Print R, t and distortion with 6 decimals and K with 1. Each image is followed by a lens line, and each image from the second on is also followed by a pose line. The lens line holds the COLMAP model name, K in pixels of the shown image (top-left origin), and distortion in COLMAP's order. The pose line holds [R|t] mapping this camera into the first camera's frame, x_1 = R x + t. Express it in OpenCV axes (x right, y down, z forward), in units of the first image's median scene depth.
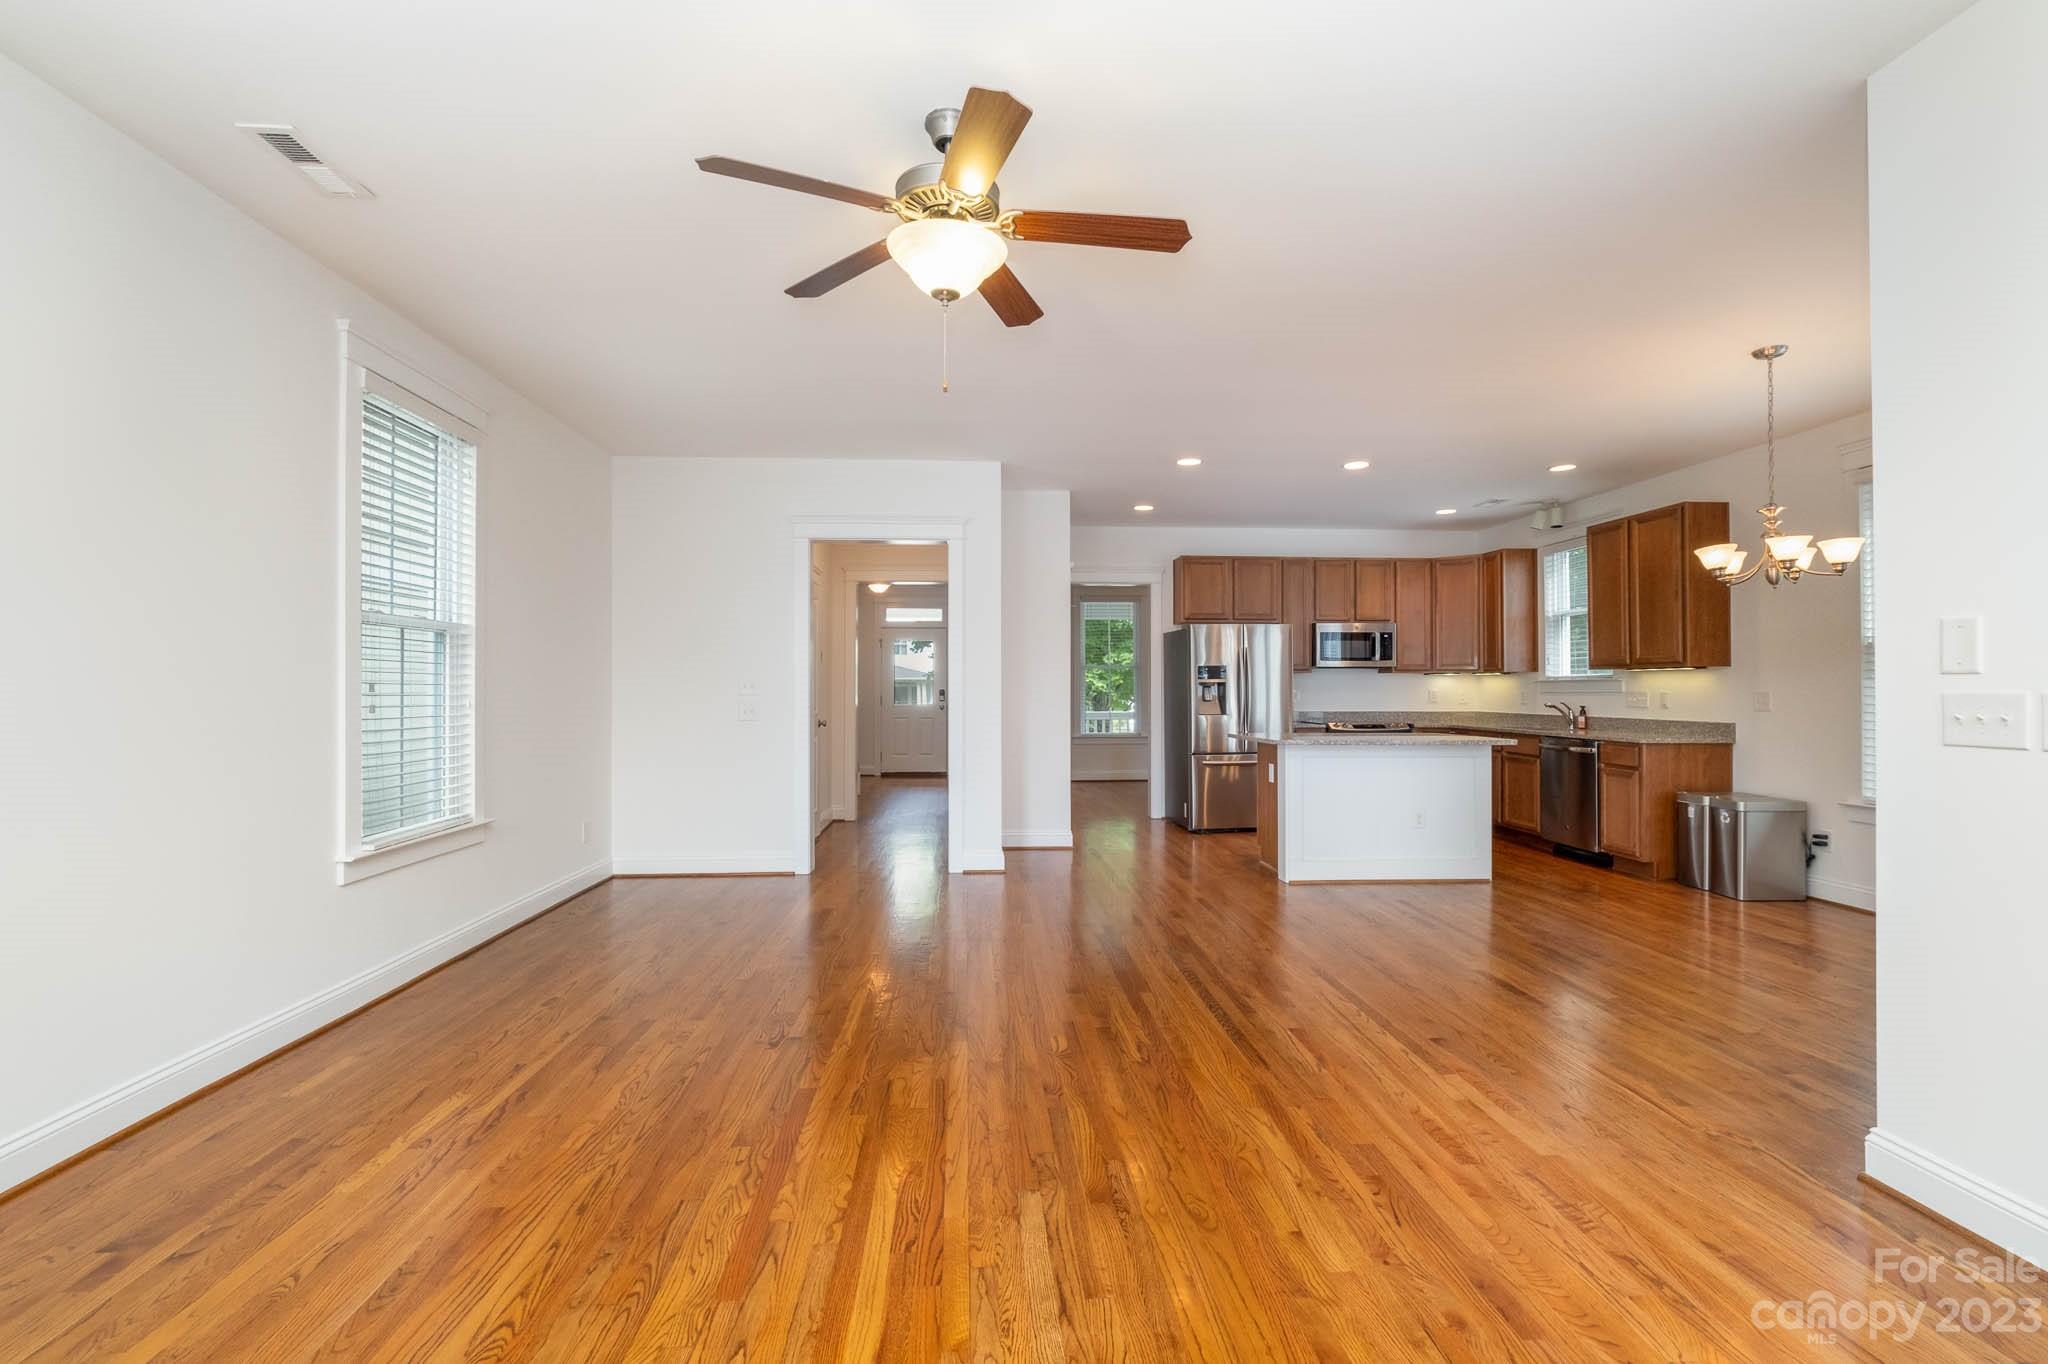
lens RADIAL K [[915.1, 0, 1035.4], [0, 915.1, 689.1], [0, 0, 1]] dist [-0.002353, -0.000227]
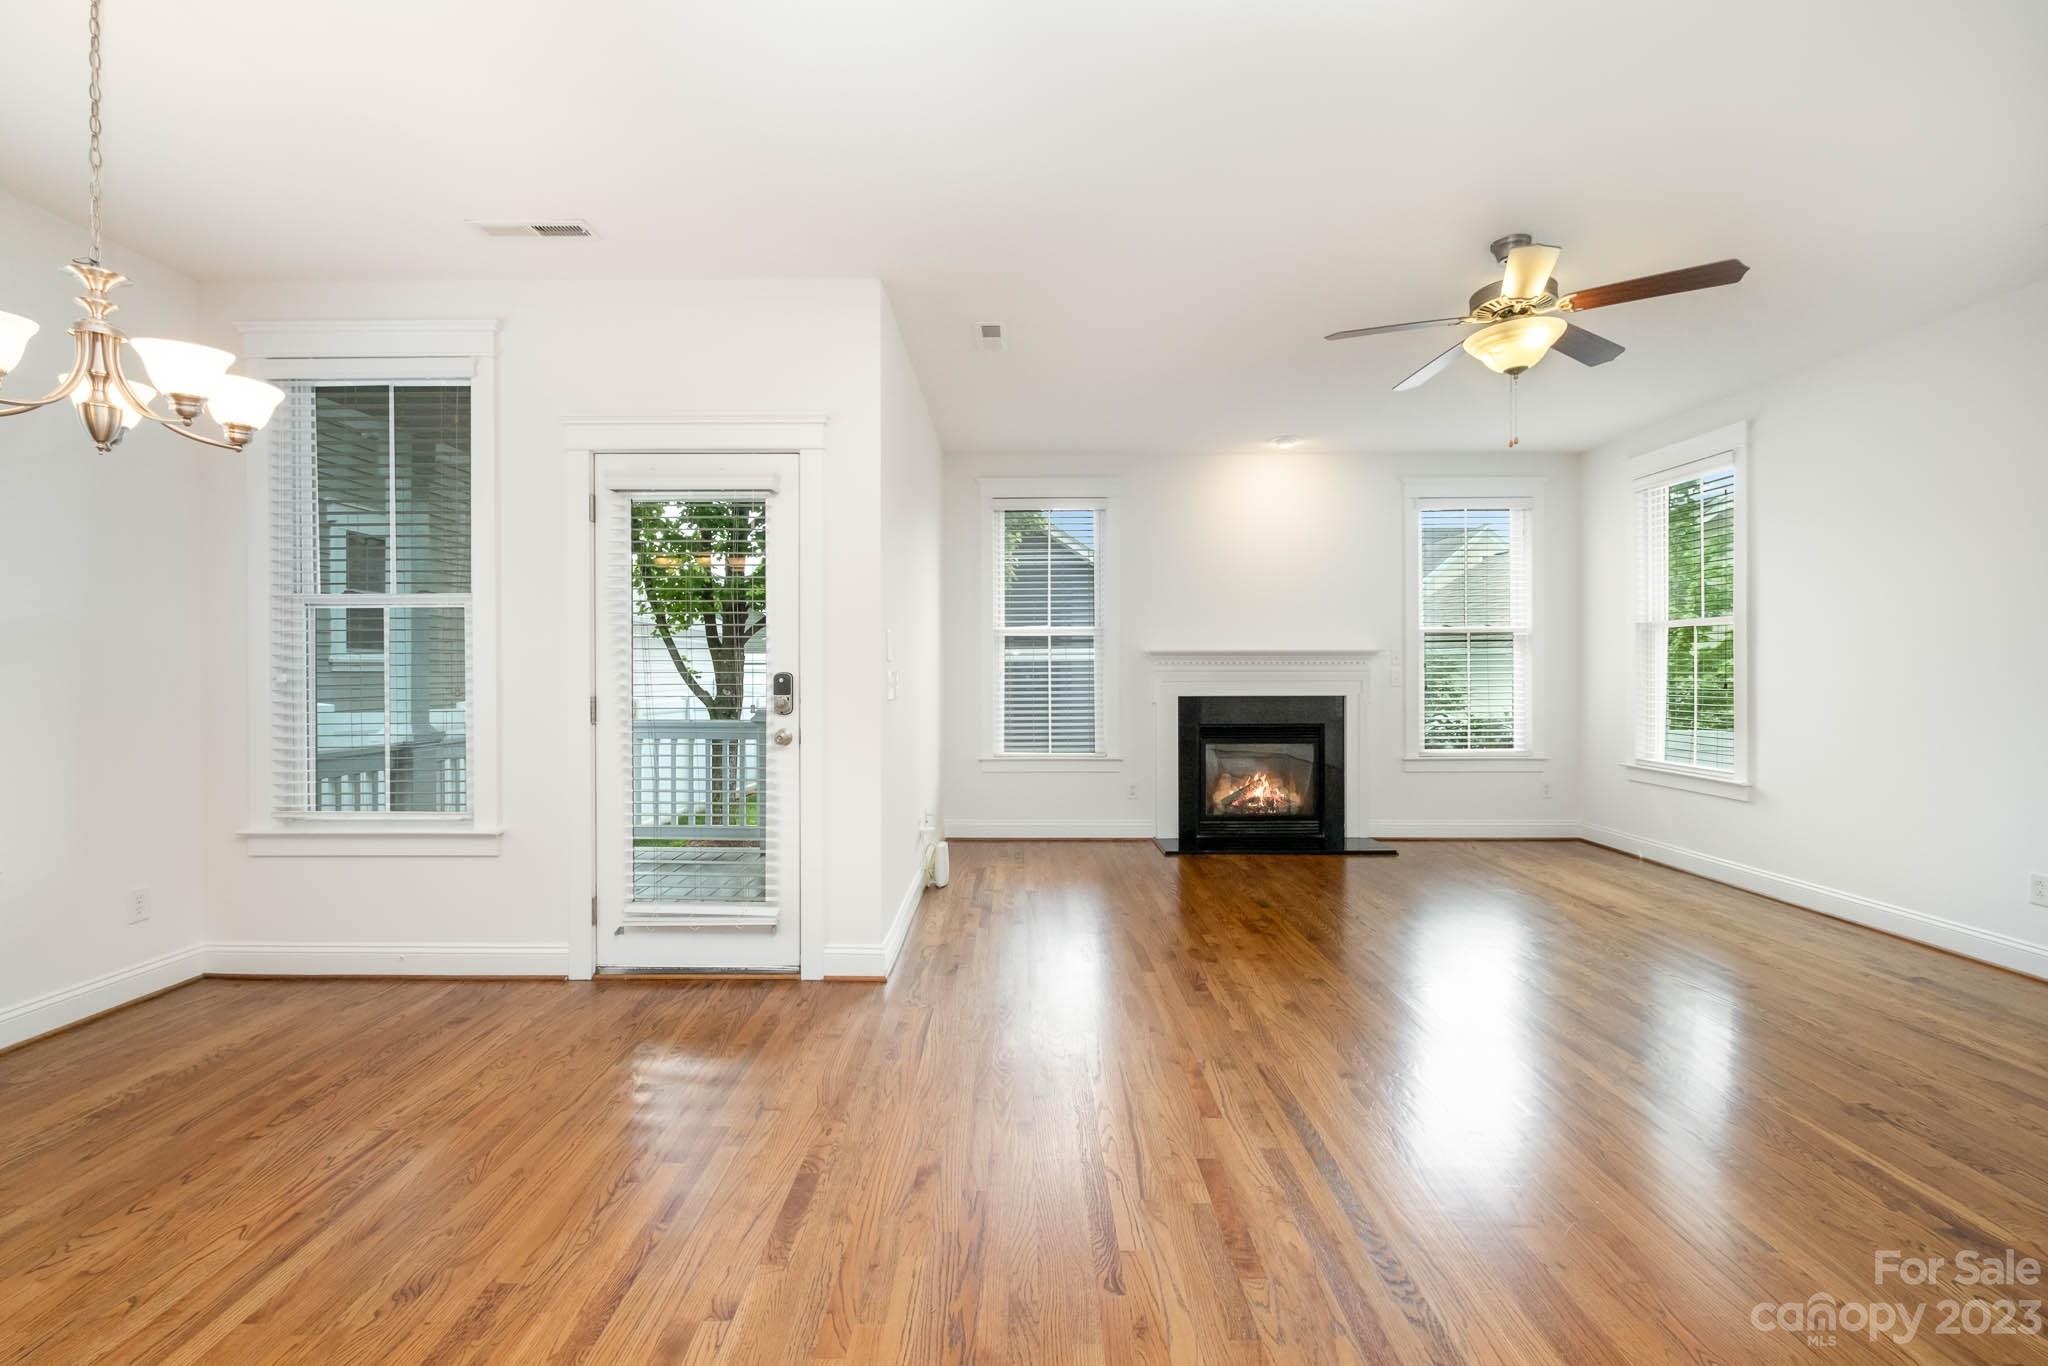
lens RADIAL K [[901.4, 0, 1016.2], [0, 901.4, 673.9], [0, 0, 1]] dist [-0.001458, -0.000088]
pose [[-0.996813, -0.000618, 0.079770, 0.479421], [-0.000394, 0.999996, 0.002816, 0.000697], [-0.079772, 0.002776, -0.996809, 2.180442]]
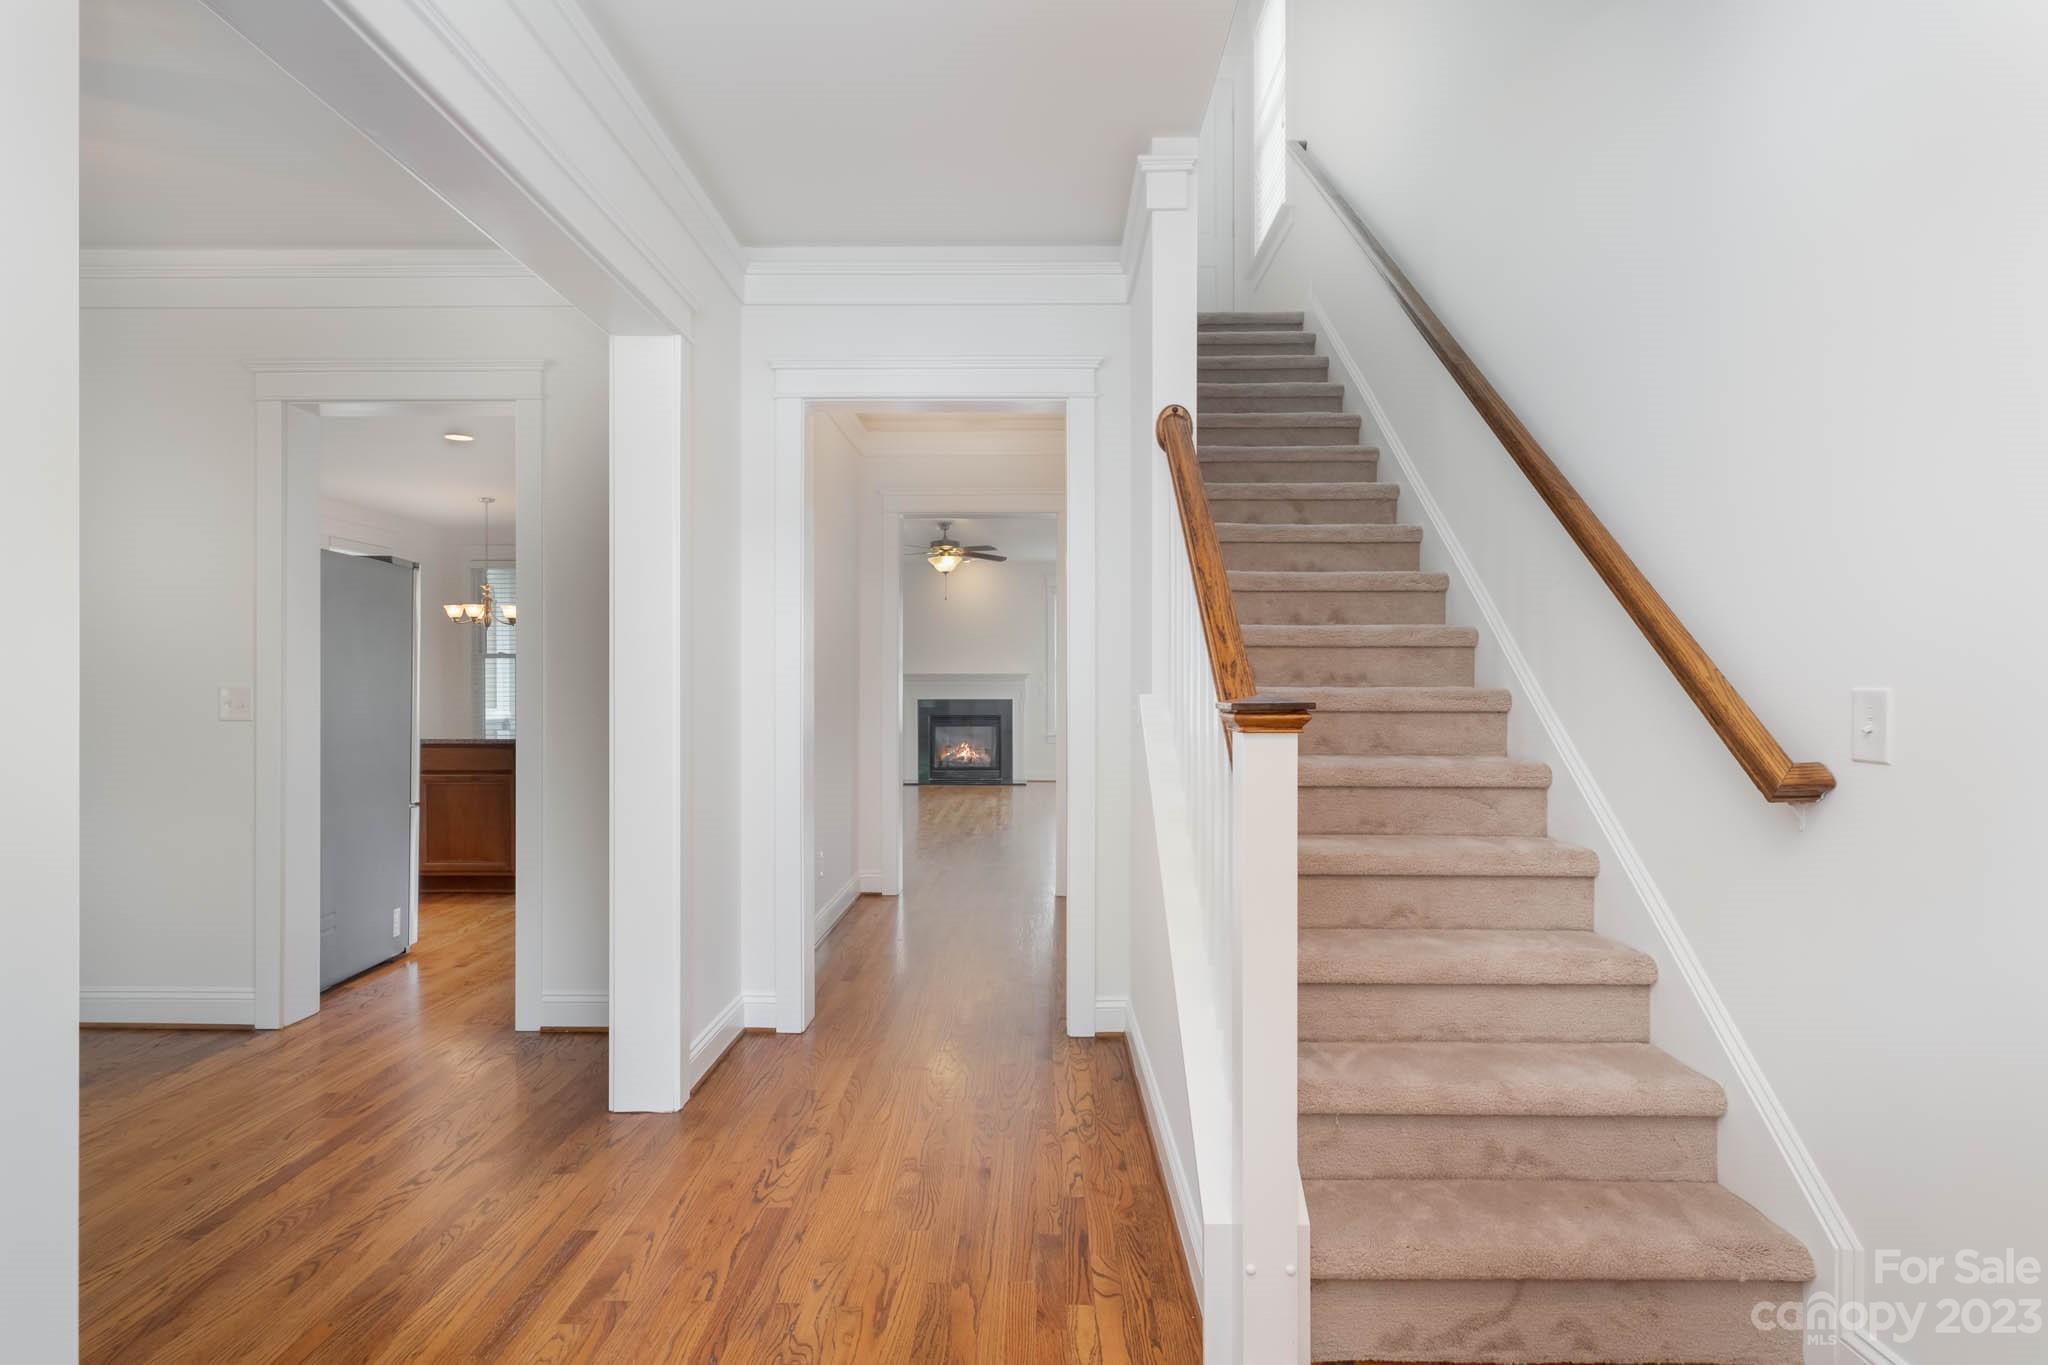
lens RADIAL K [[1035.5, 0, 1024.0], [0, 1035.5, 682.5], [0, 0, 1]] dist [-0.001724, 0.000341]
pose [[-0.995691, -0.001986, 0.092708, -0.734525], [-0.002558, 0.999978, -0.006055, 0.014073], [-0.092694, -0.006266, -0.995675, 4.646997]]
